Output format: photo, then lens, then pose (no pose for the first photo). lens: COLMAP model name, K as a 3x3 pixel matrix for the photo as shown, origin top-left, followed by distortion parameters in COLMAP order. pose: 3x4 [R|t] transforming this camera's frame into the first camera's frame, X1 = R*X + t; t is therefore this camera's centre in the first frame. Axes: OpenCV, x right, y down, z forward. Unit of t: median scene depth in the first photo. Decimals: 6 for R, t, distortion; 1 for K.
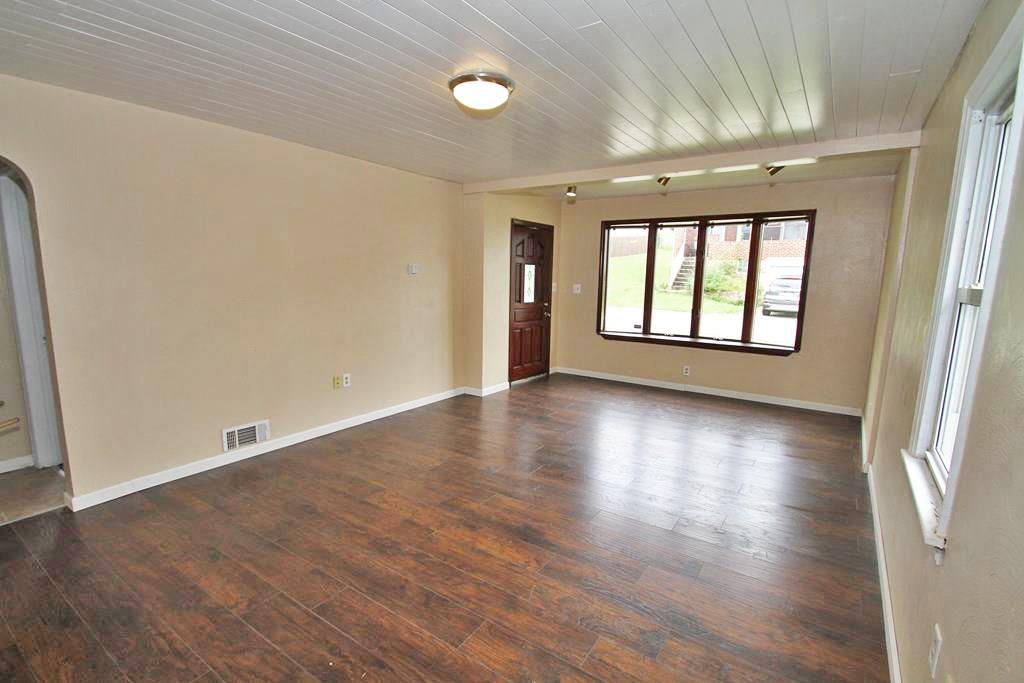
lens RADIAL K [[479.2, 0, 506.3], [0, 479.2, 350.5], [0, 0, 1]] dist [-0.002090, -0.000736]
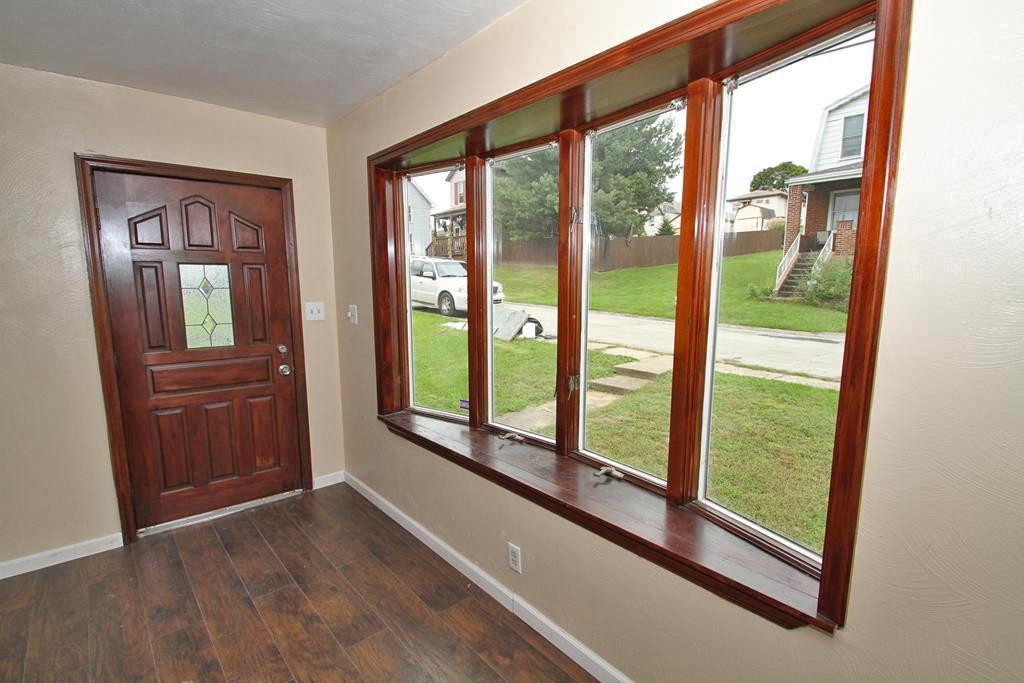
lens RADIAL K [[479.2, 0, 506.3], [0, 479.2, 350.5], [0, 0, 1]] dist [-0.002090, -0.000736]
pose [[0.964711, 0.001706, -0.263307, 0.432395], [-0.007823, 0.999723, -0.022186, -0.087856], [0.263197, 0.023463, 0.964457, 0.627004]]
